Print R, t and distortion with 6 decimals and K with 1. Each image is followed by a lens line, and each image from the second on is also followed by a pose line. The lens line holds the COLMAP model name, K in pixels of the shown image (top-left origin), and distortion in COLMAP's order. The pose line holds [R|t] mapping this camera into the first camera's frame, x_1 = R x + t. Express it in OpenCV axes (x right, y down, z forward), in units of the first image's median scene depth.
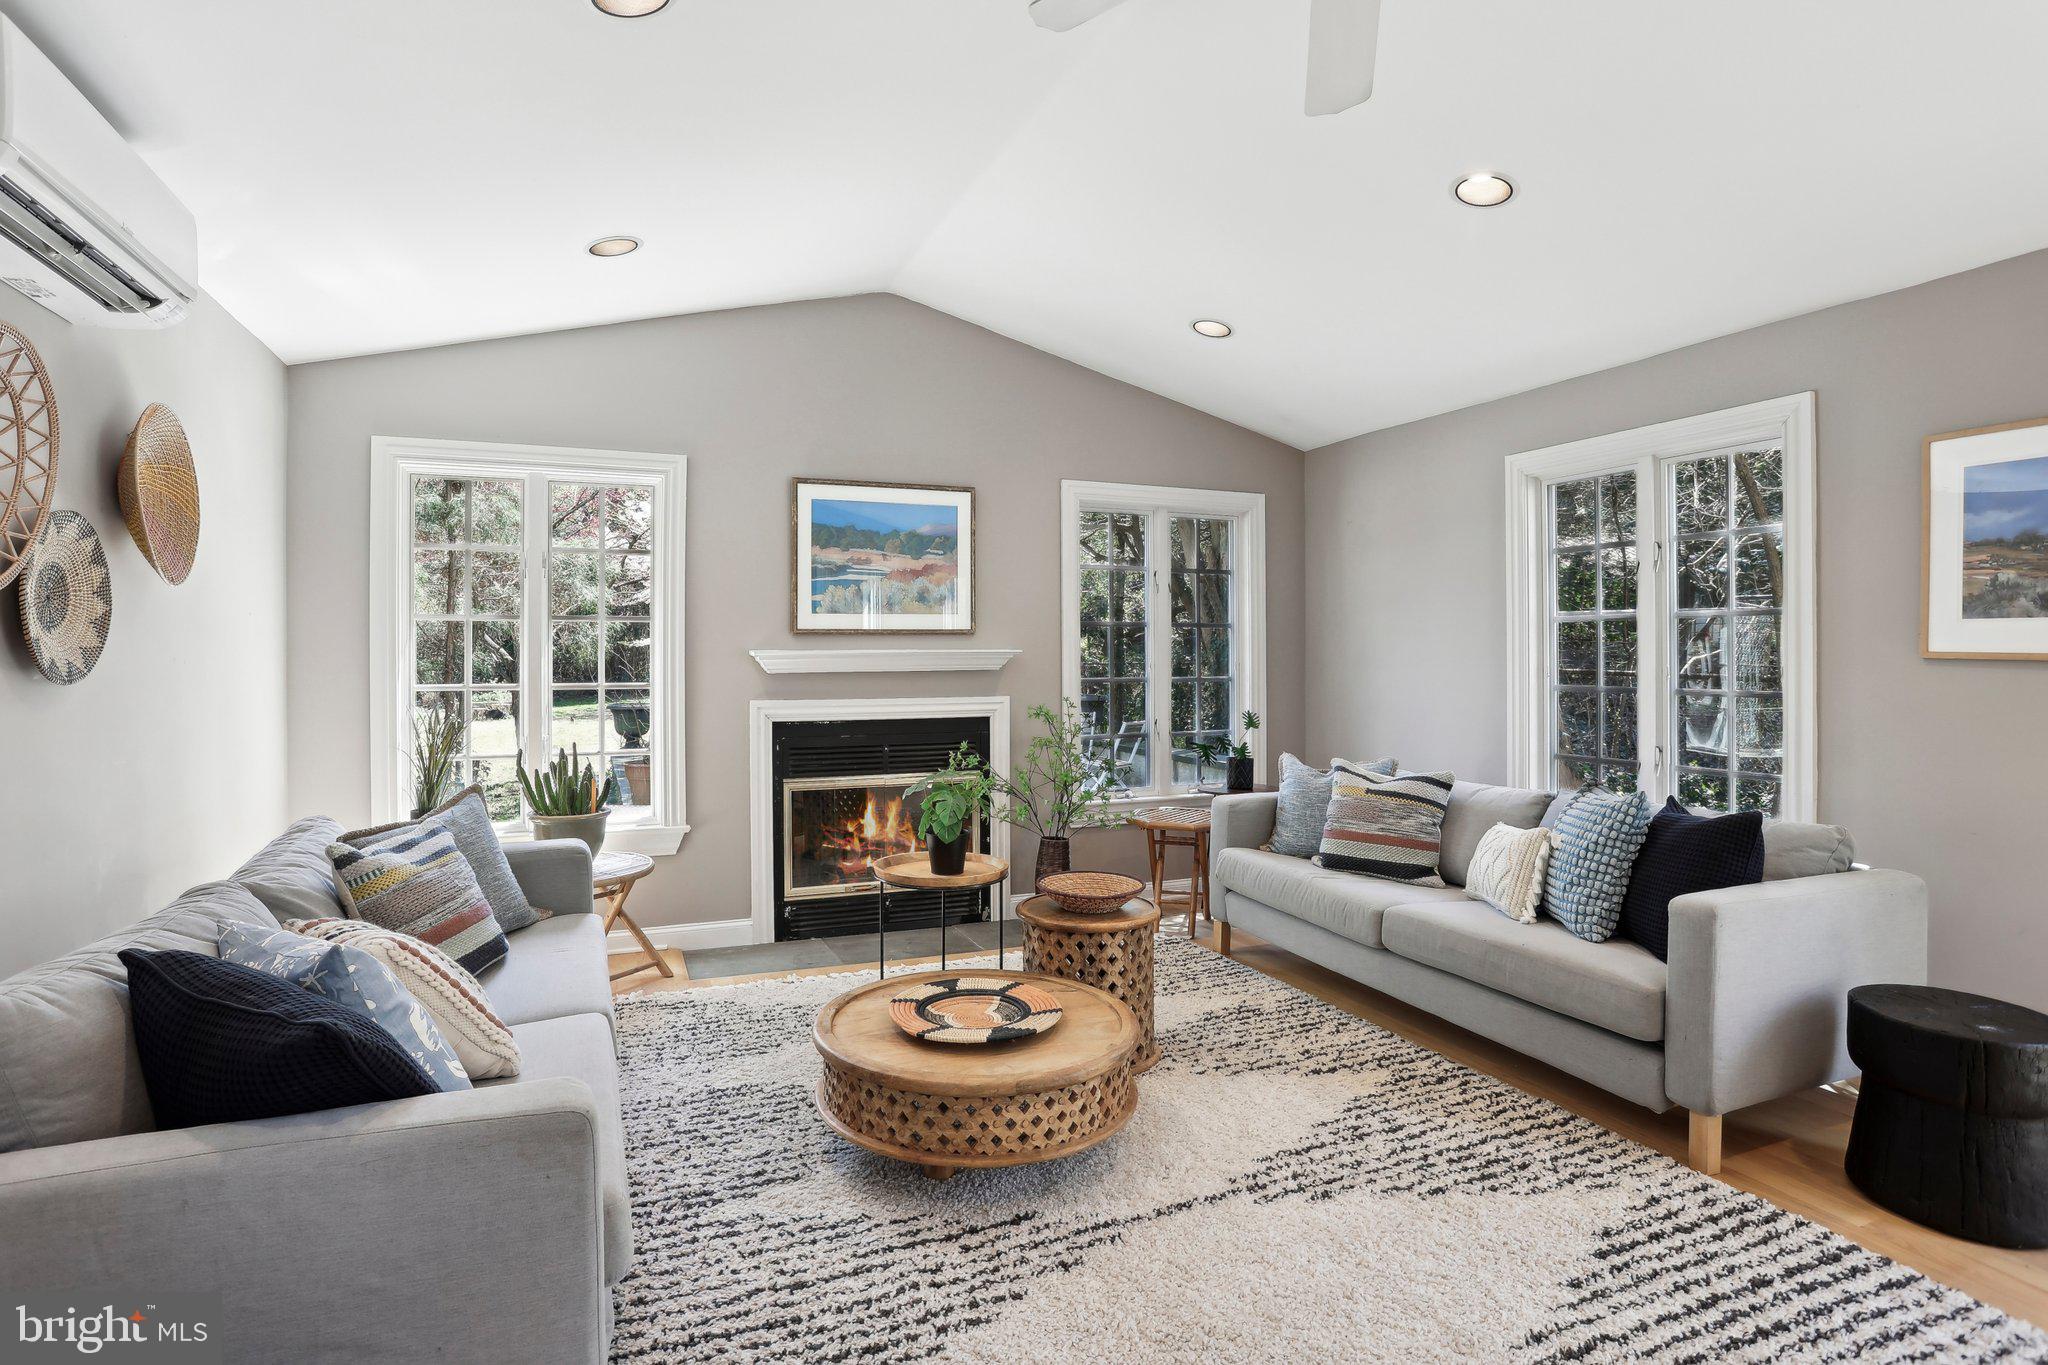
lens RADIAL K [[1024.4, 0, 998.1], [0, 1024.4, 654.5], [0, 0, 1]] dist [-0.068011, 0.027698]
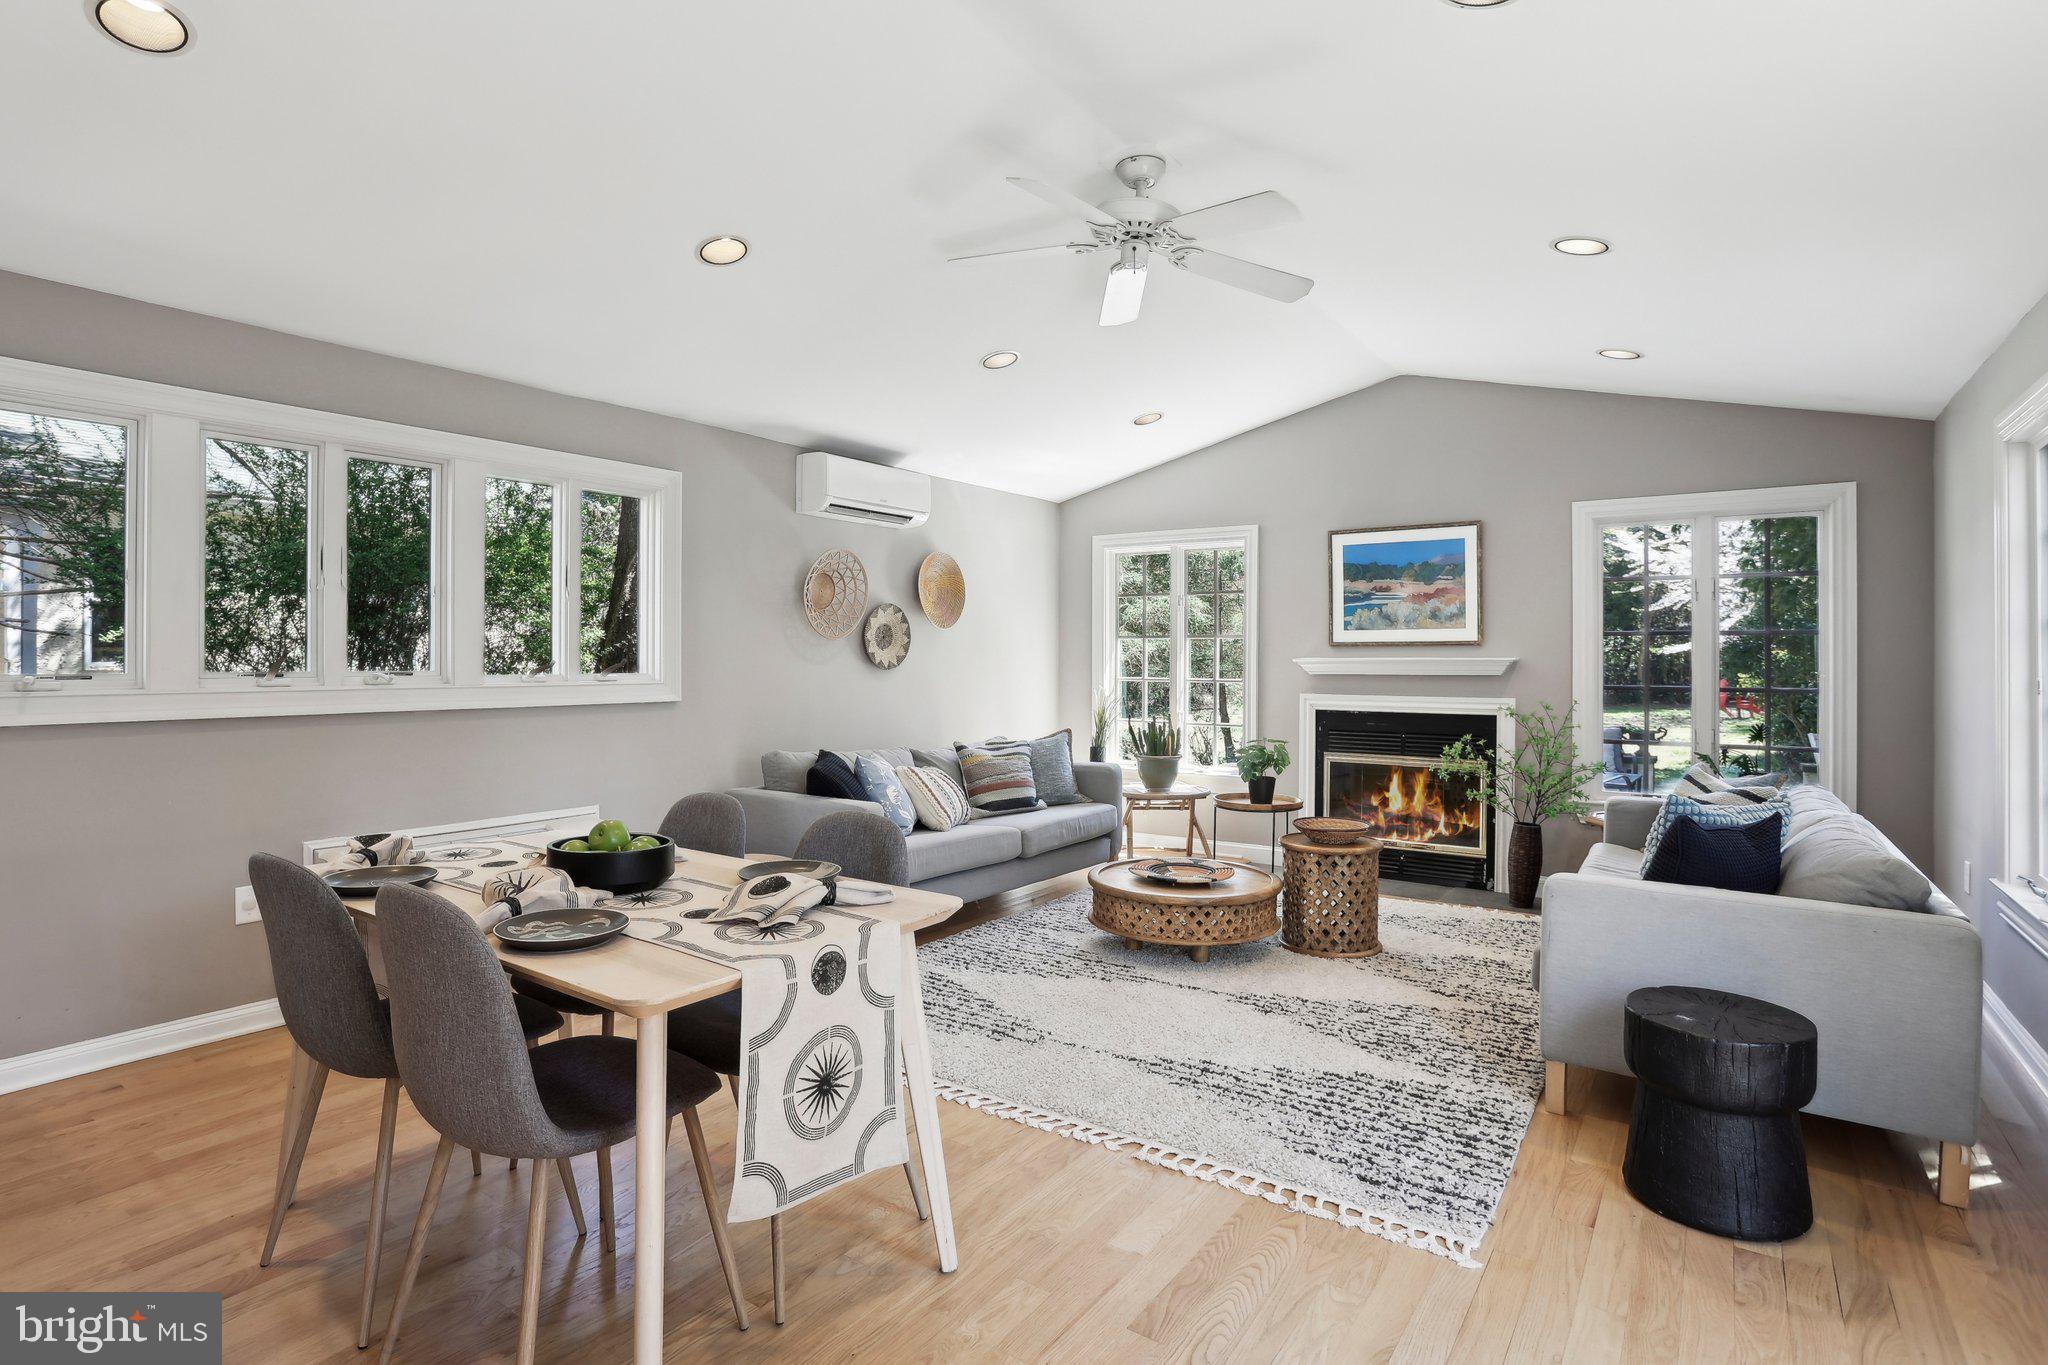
lens RADIAL K [[1024.4, 0, 1008.4], [0, 1024.4, 653.1], [0, 0, 1]] dist [-0.068011, 0.027698]
pose [[0.537377, -0.000451, -0.843342, 0.818494], [-0.005749, 0.999975, -0.004198, -0.002720], [0.843323, 0.007104, 0.537361, -0.103471]]
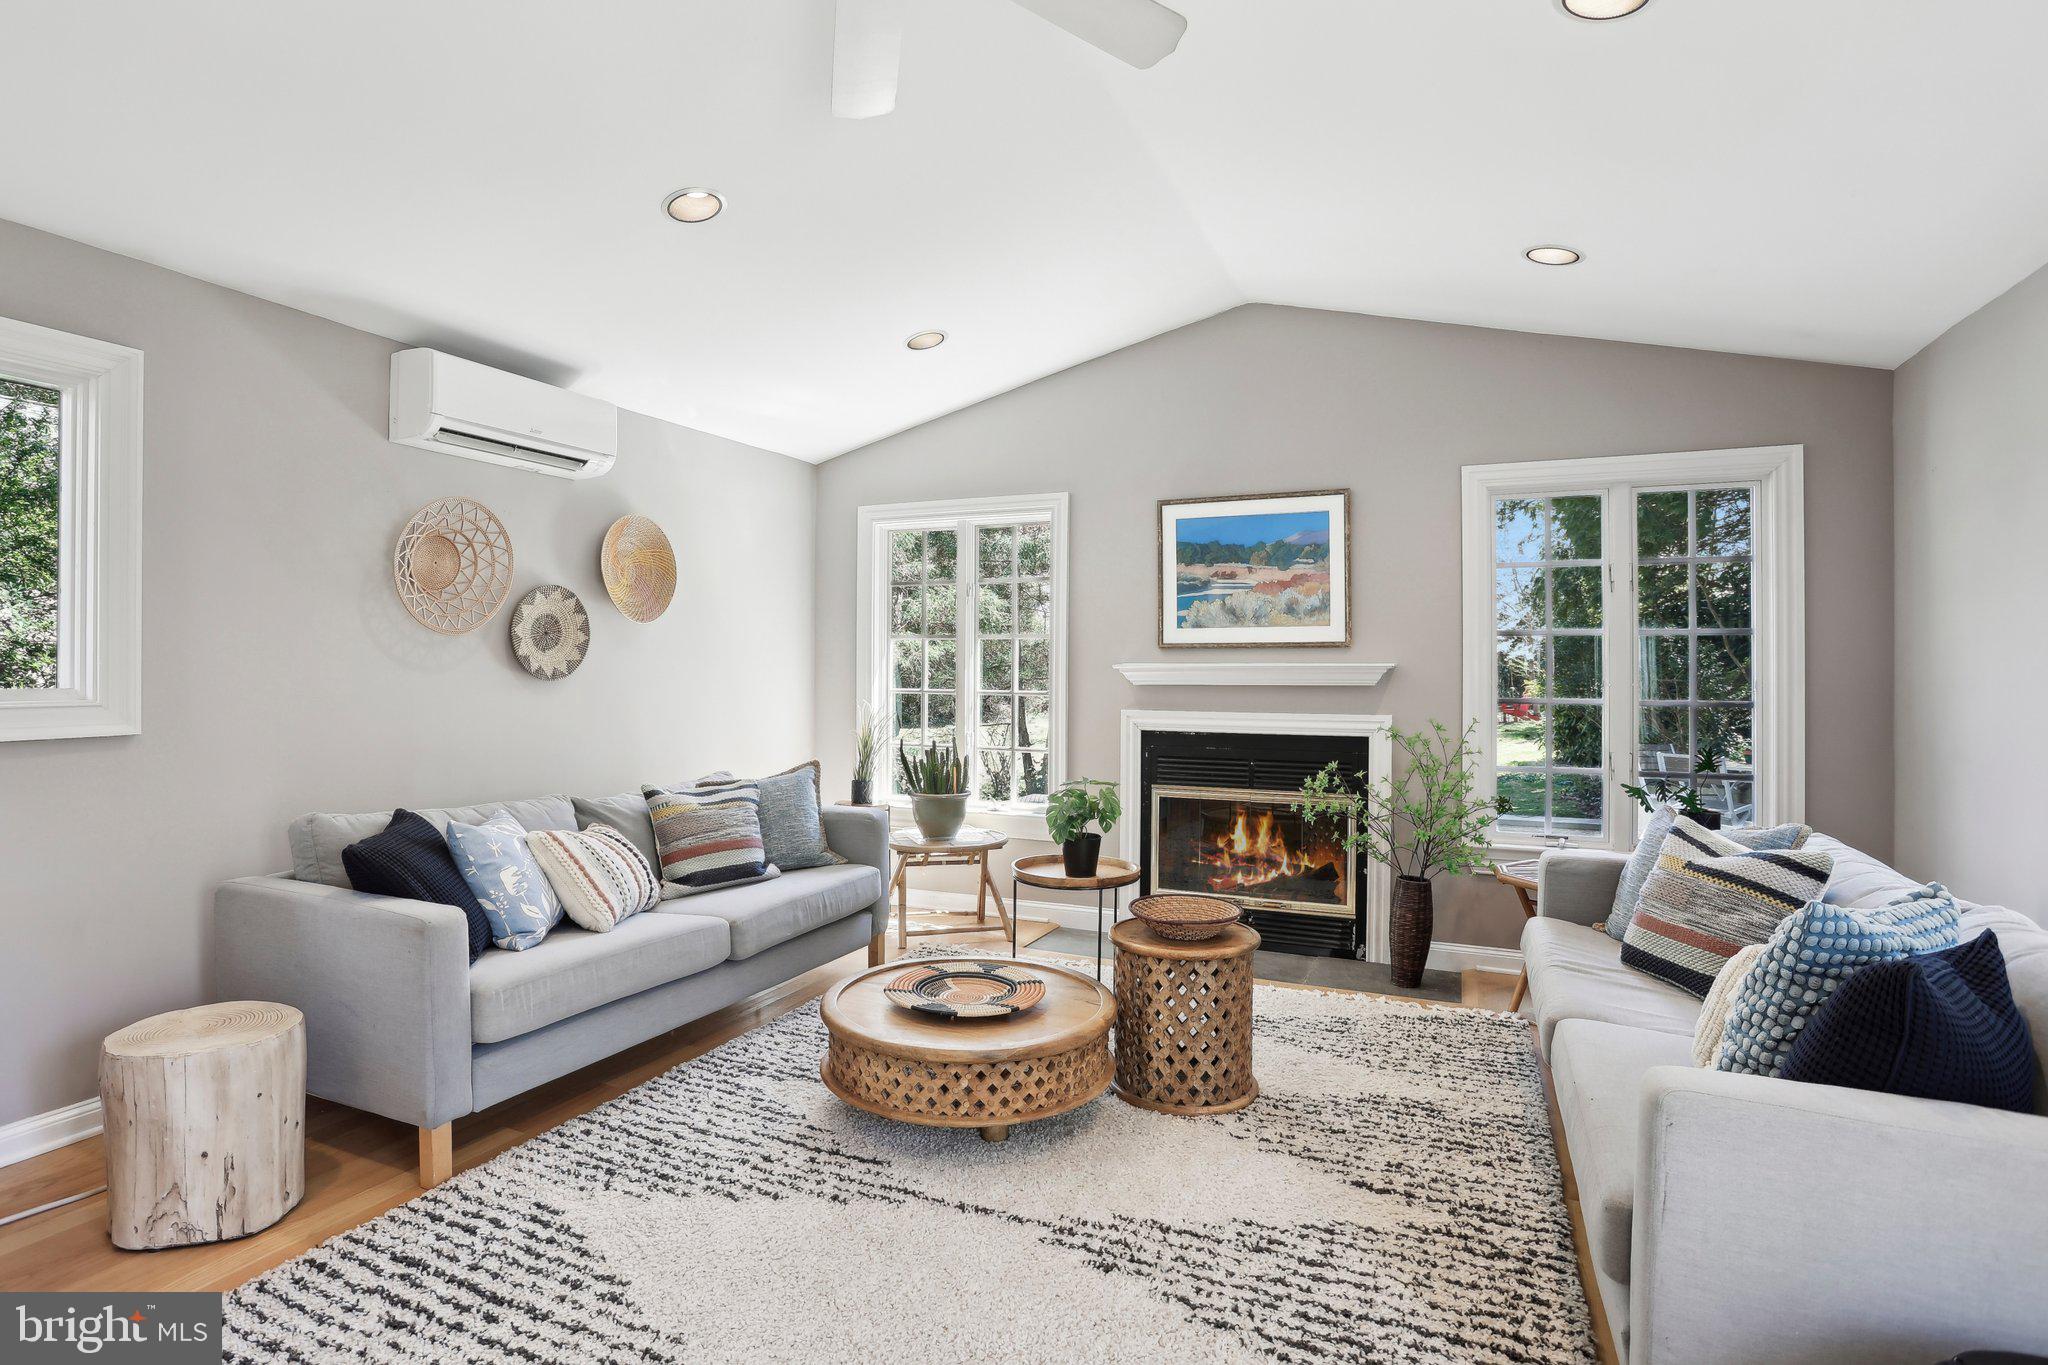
lens RADIAL K [[1024.4, 0, 997.3], [0, 1024.4, 657.4], [0, 0, 1]] dist [-0.068011, 0.027698]
pose [[0.684660, -0.001262, -0.728862, 0.526059], [-0.005941, 0.999956, -0.007312, -0.002002], [0.728839, 0.009337, 0.684622, 0.173003]]
